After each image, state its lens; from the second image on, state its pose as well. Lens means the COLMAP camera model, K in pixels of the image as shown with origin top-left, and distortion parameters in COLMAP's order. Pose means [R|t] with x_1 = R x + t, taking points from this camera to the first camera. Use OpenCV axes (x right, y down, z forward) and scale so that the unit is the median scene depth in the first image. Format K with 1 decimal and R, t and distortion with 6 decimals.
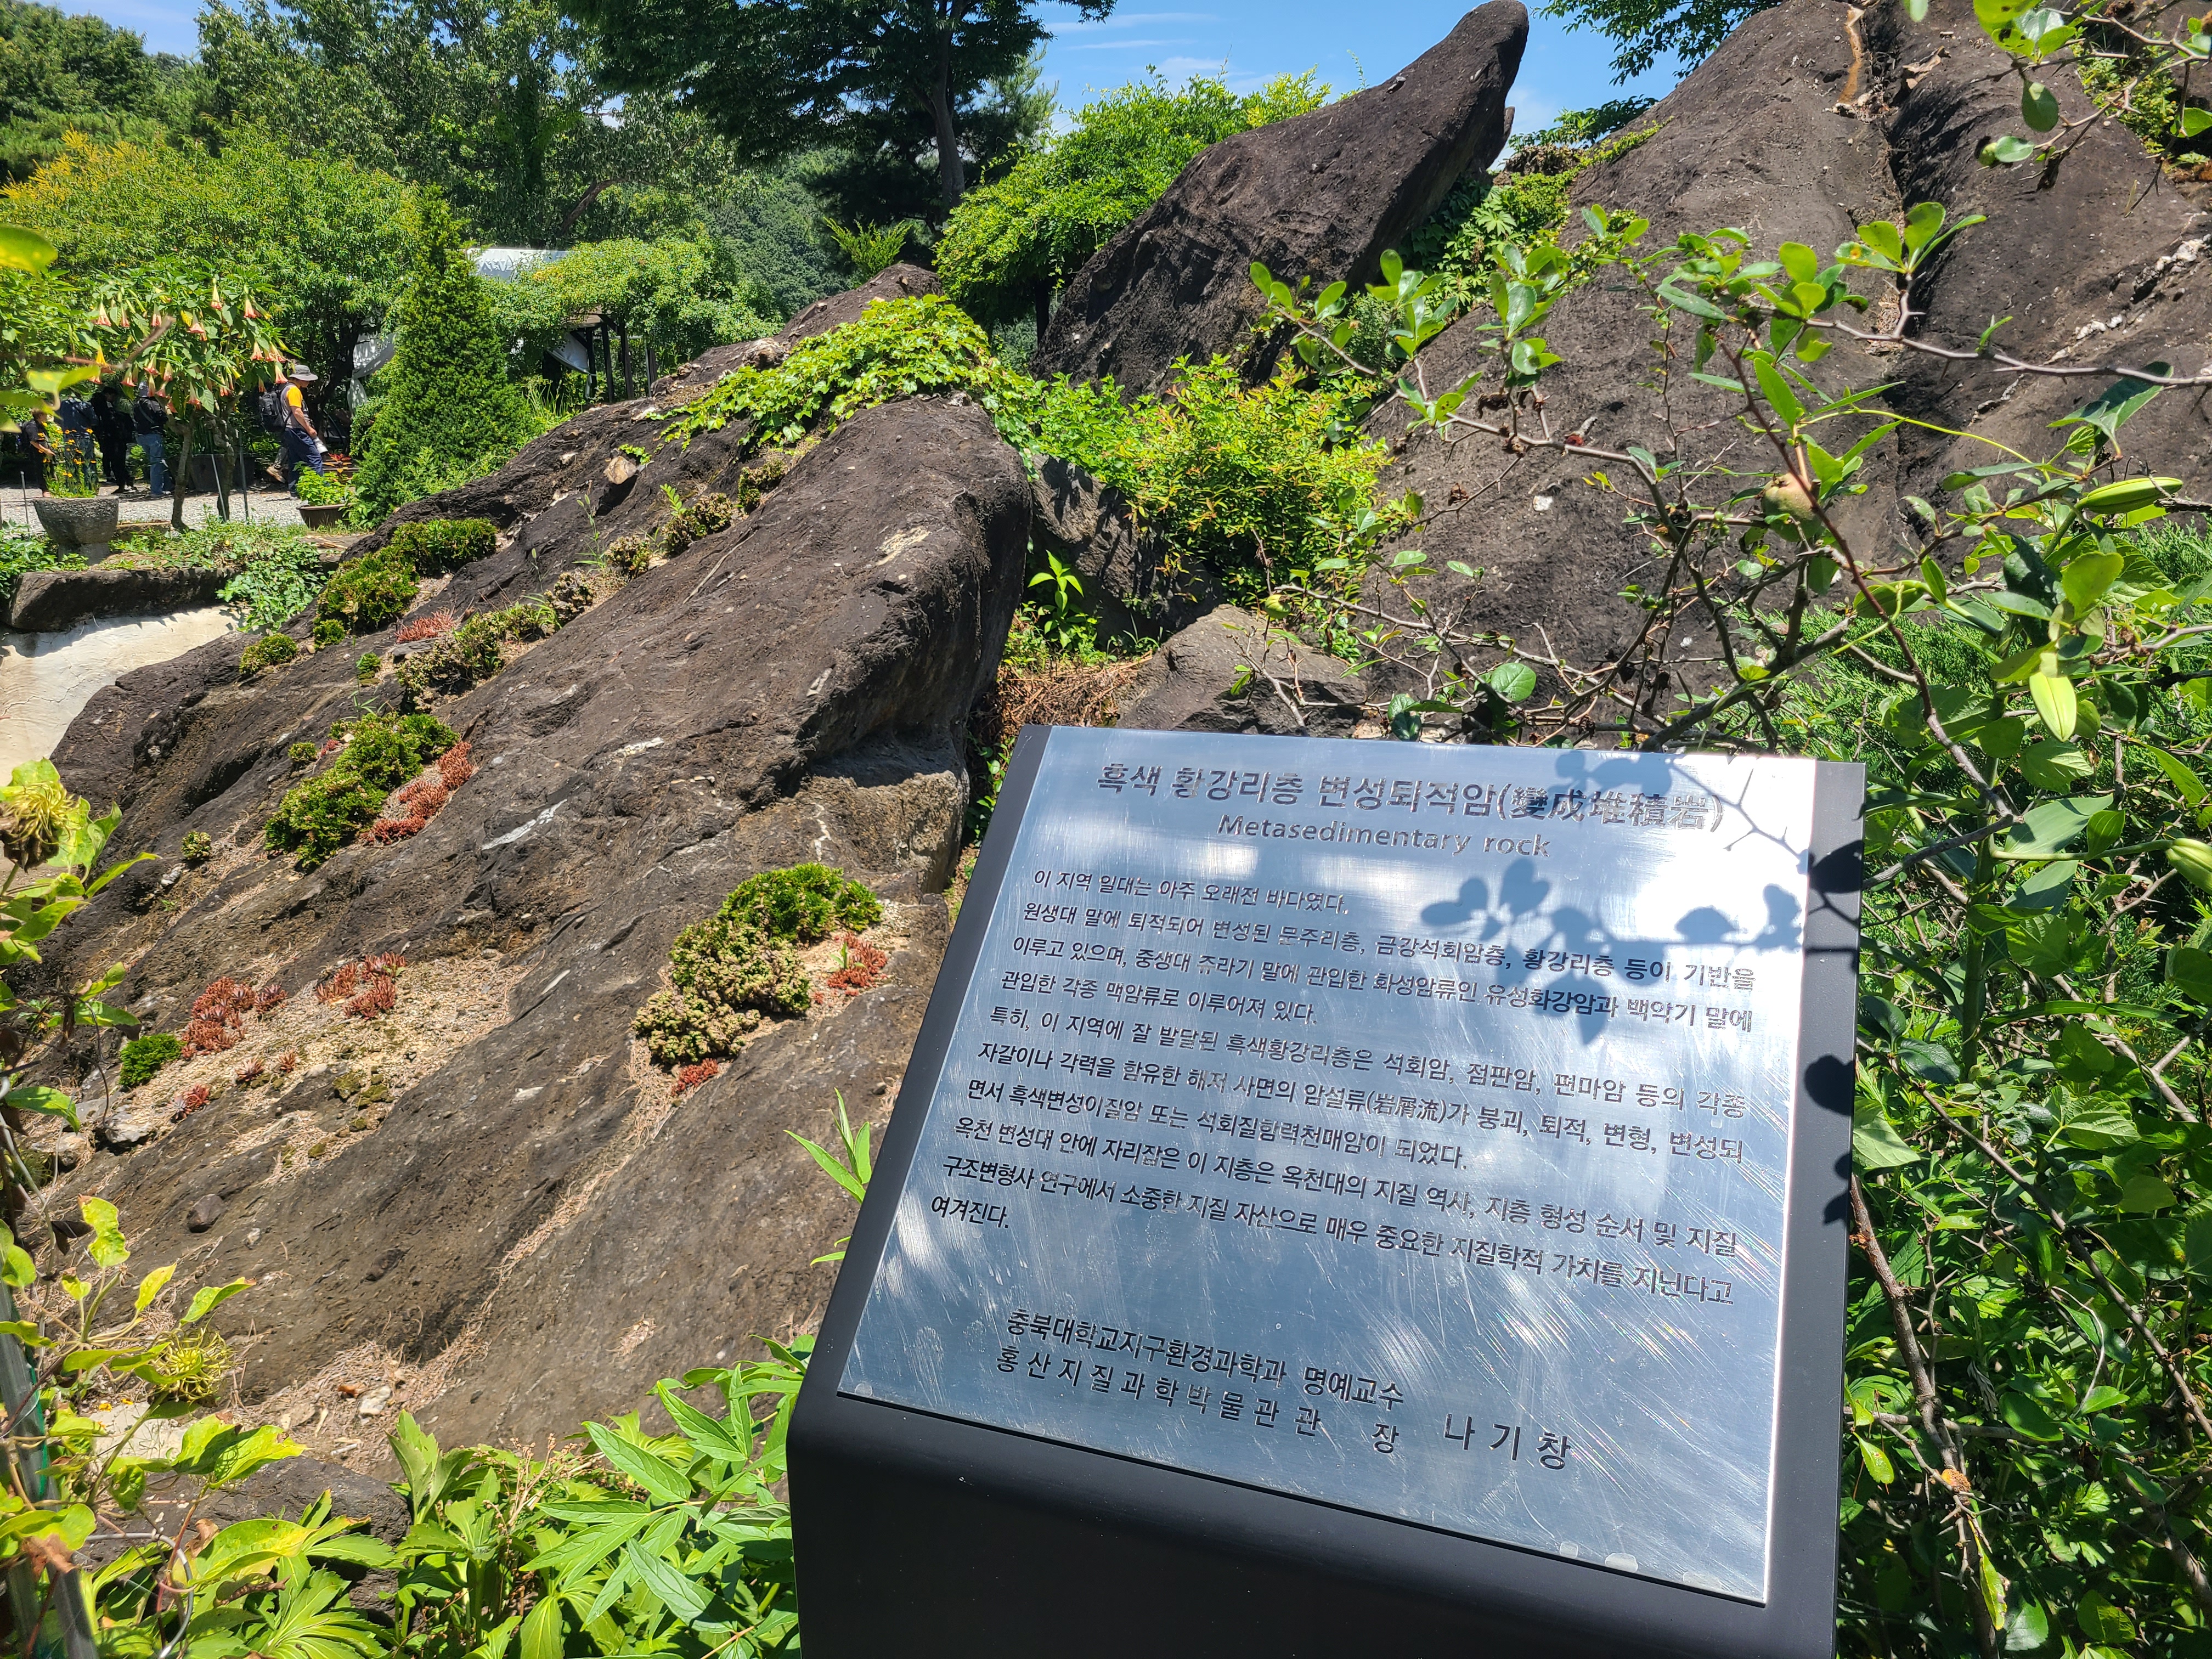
lens RADIAL K [[1678.0, 0, 1105.6], [0, 1678.0, 827.7], [0, 0, 1]] dist [0.012504, 0.001975]
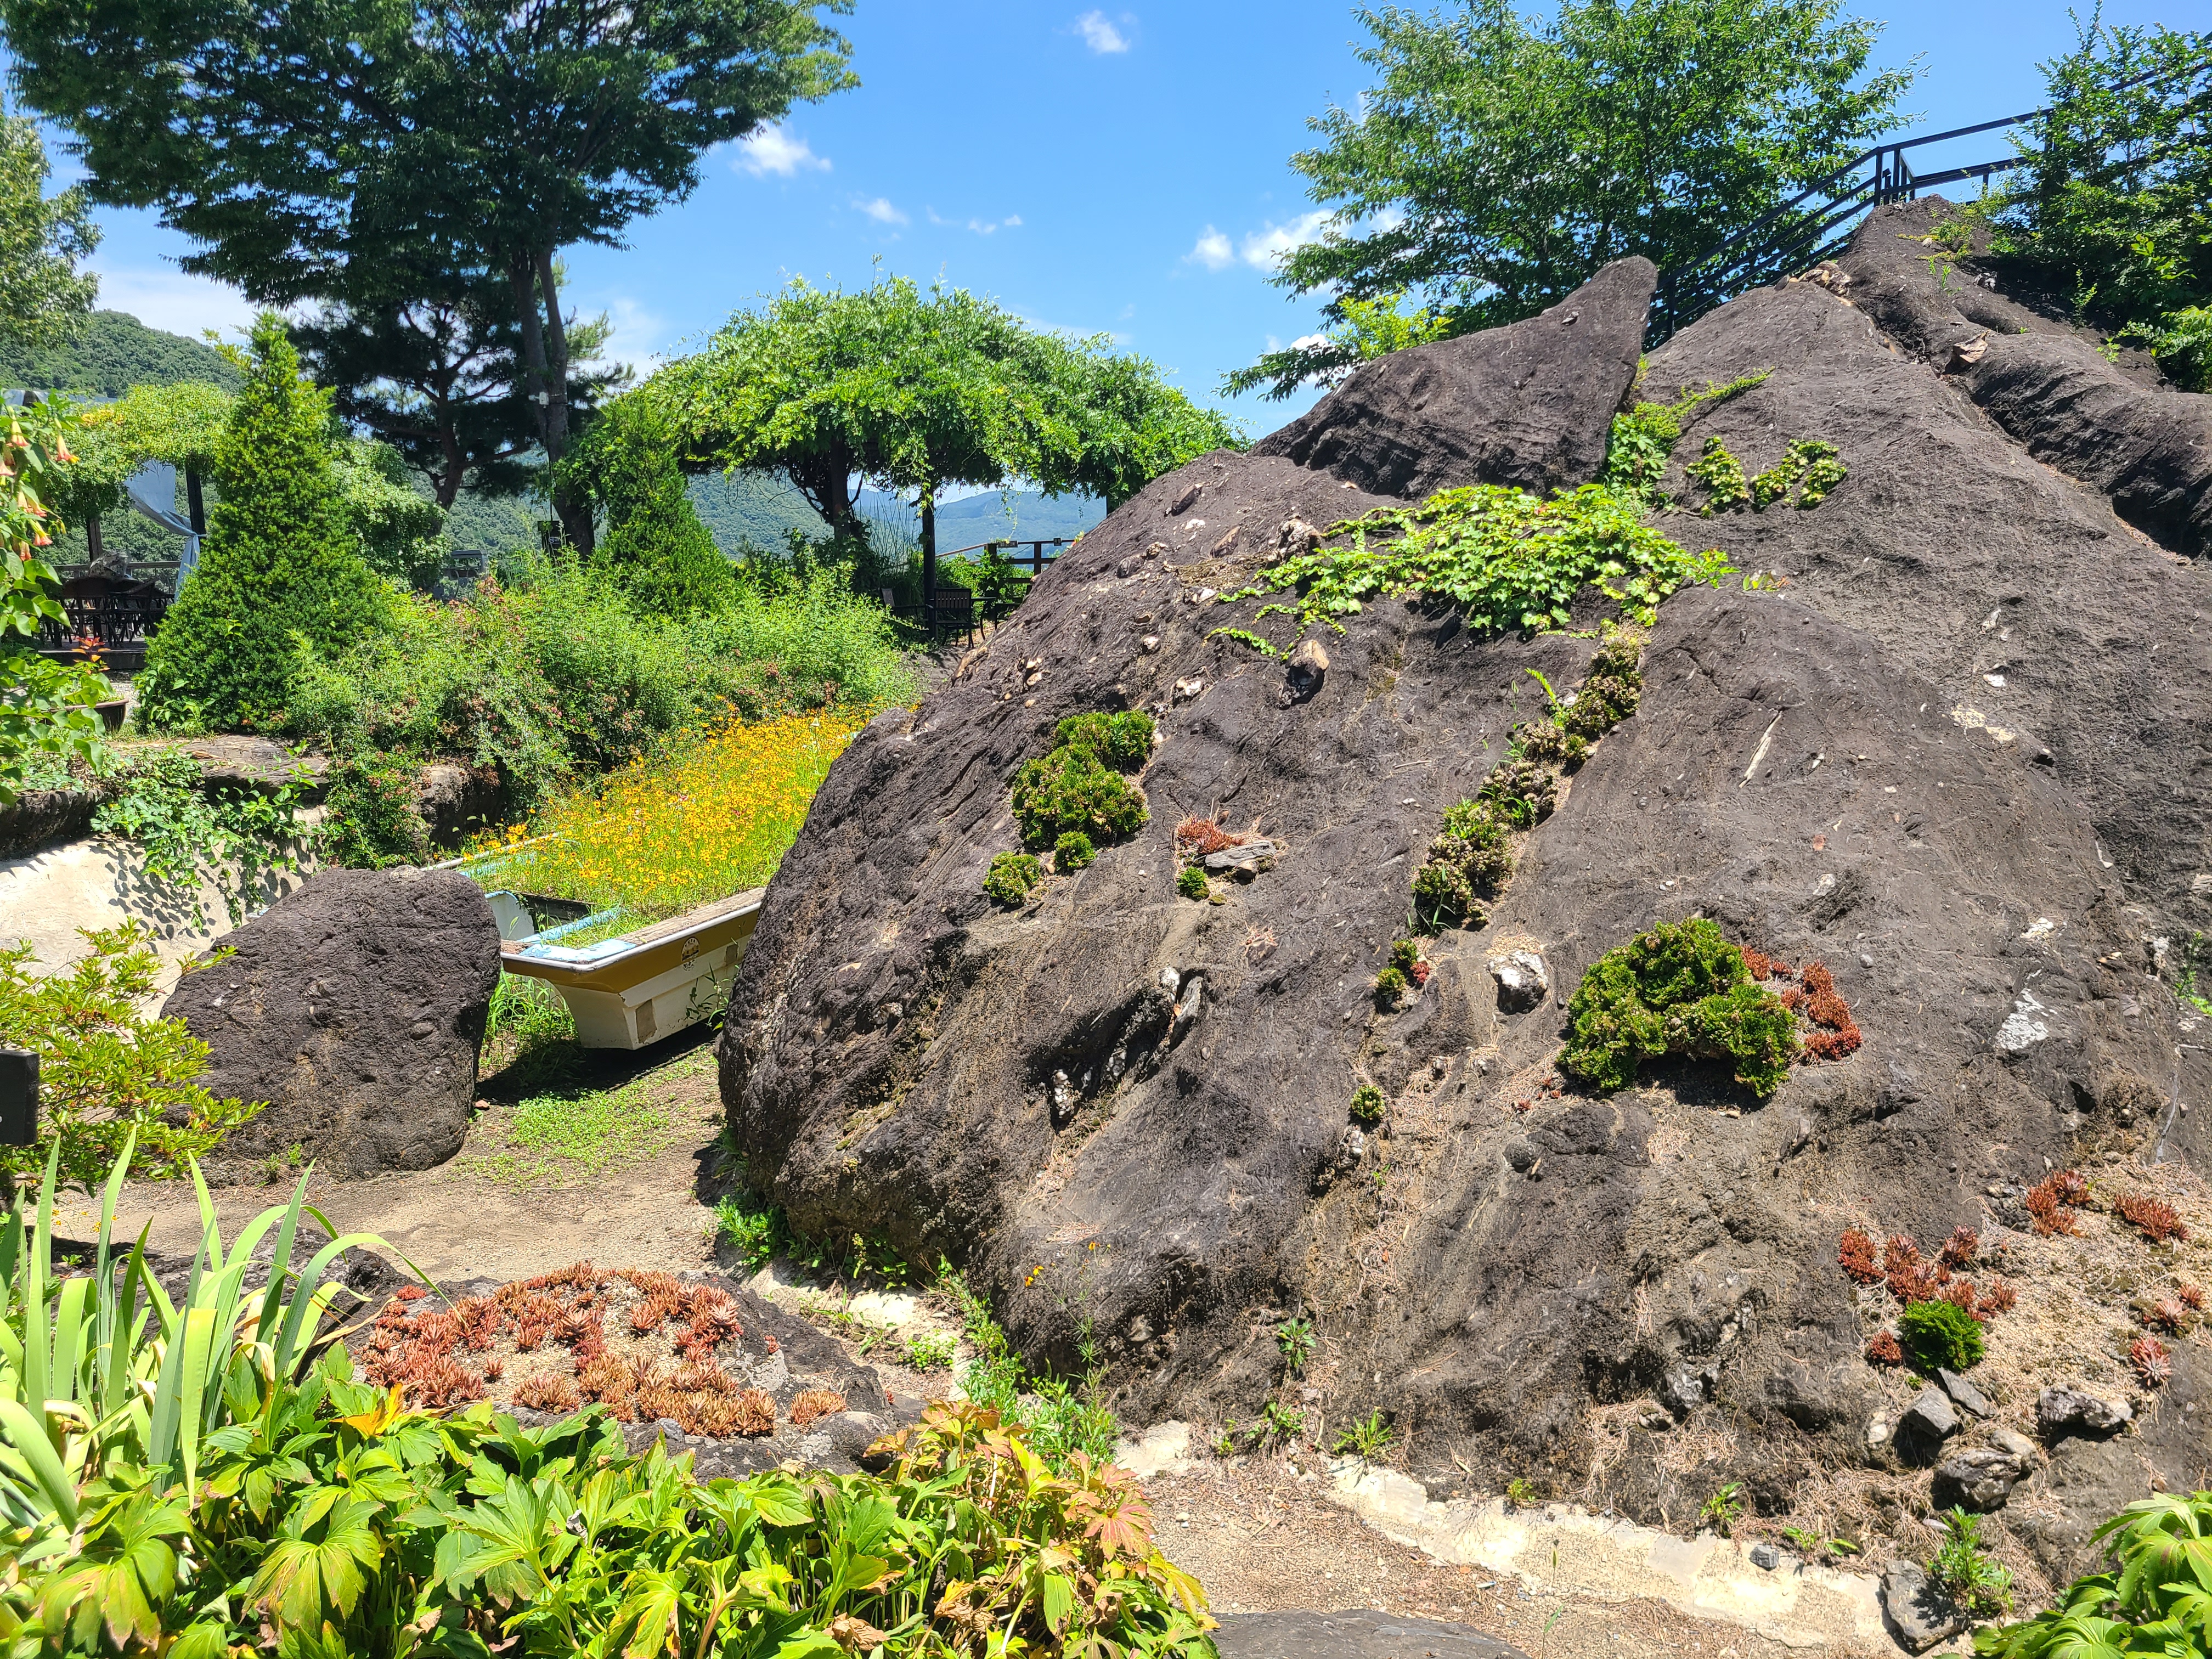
lens RADIAL K [[1678.0, 0, 1105.8], [0, 1678.0, 830.2], [0, 0, 1]] dist [0.012504, 0.001975]
pose [[0.878306, -0.052054, 0.475257, -0.616235], [0.102258, 0.991505, -0.080381, -0.040050], [-0.467035, 0.119198, 0.876168, 0.186125]]
